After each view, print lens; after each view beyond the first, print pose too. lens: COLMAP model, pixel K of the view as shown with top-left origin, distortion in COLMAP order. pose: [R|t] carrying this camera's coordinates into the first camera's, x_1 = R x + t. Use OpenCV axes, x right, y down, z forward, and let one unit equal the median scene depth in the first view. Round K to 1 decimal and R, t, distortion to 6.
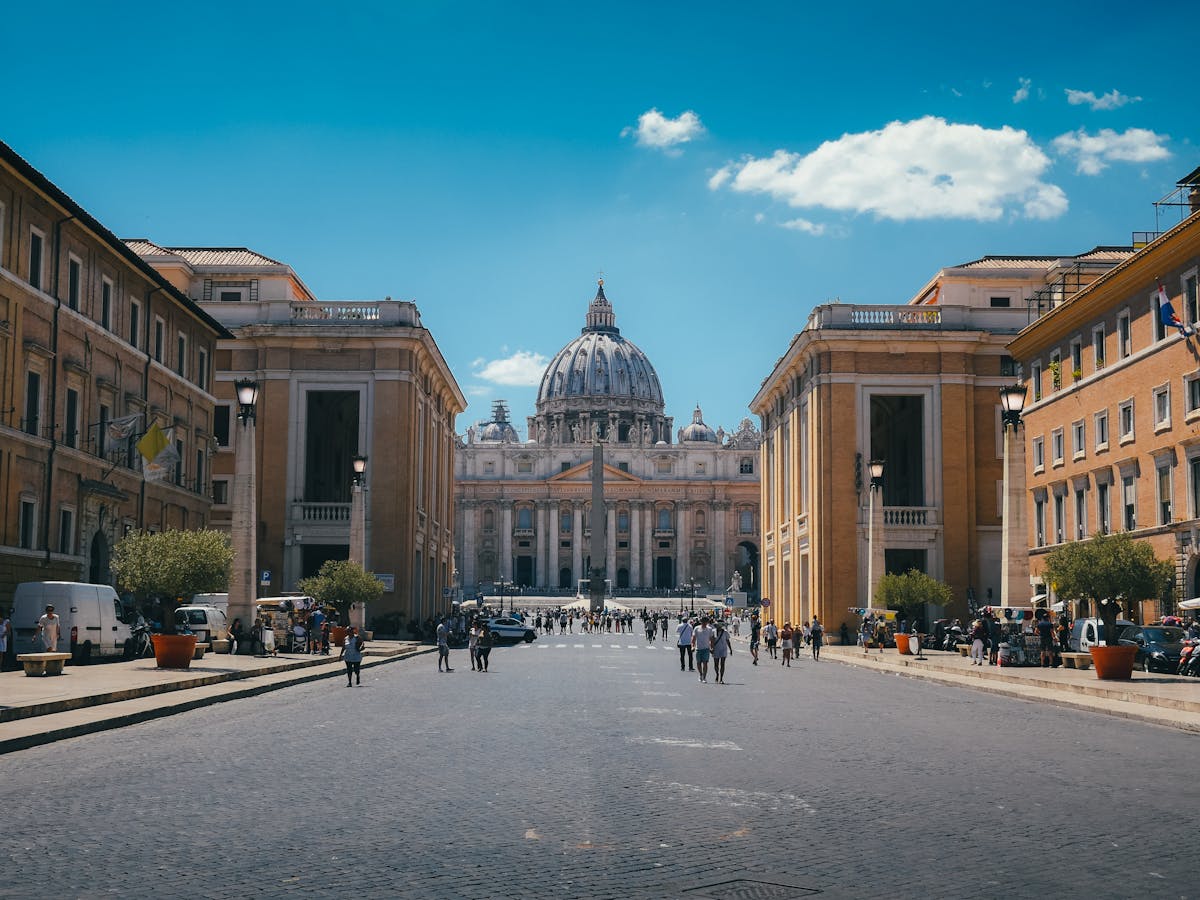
lens RADIAL K [[1499.3, 0, 564.2], [0, 1499.3, 451.2], [0, 0, 1]] dist [0.132474, -0.000080]
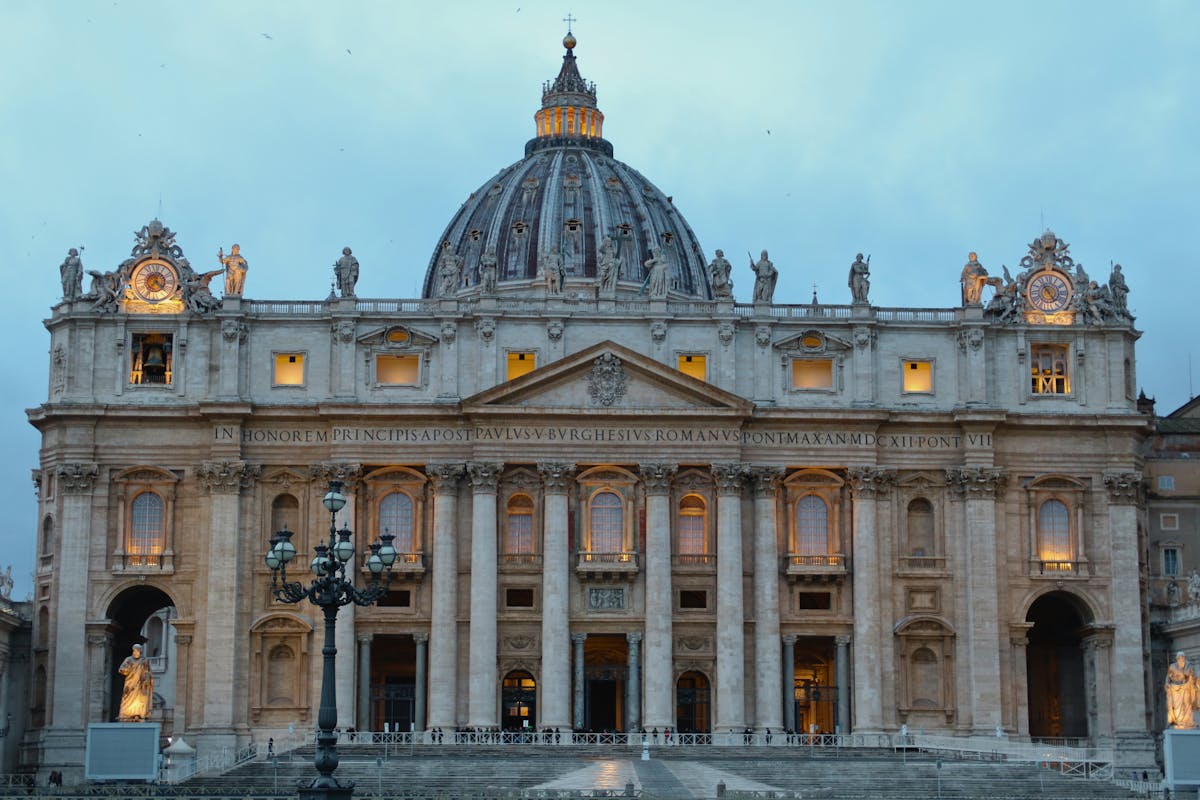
lens RADIAL K [[2169.3, 0, 600.4], [0, 2169.3, 439.5], [0, 0, 1]] dist [0.125367, 0.024616]
pose [[0.997130, 0.008312, 0.075245, -0.017462], [-0.003286, 0.997769, -0.066677, 0.058909], [-0.075631, 0.066238, 0.994933, 0.521098]]
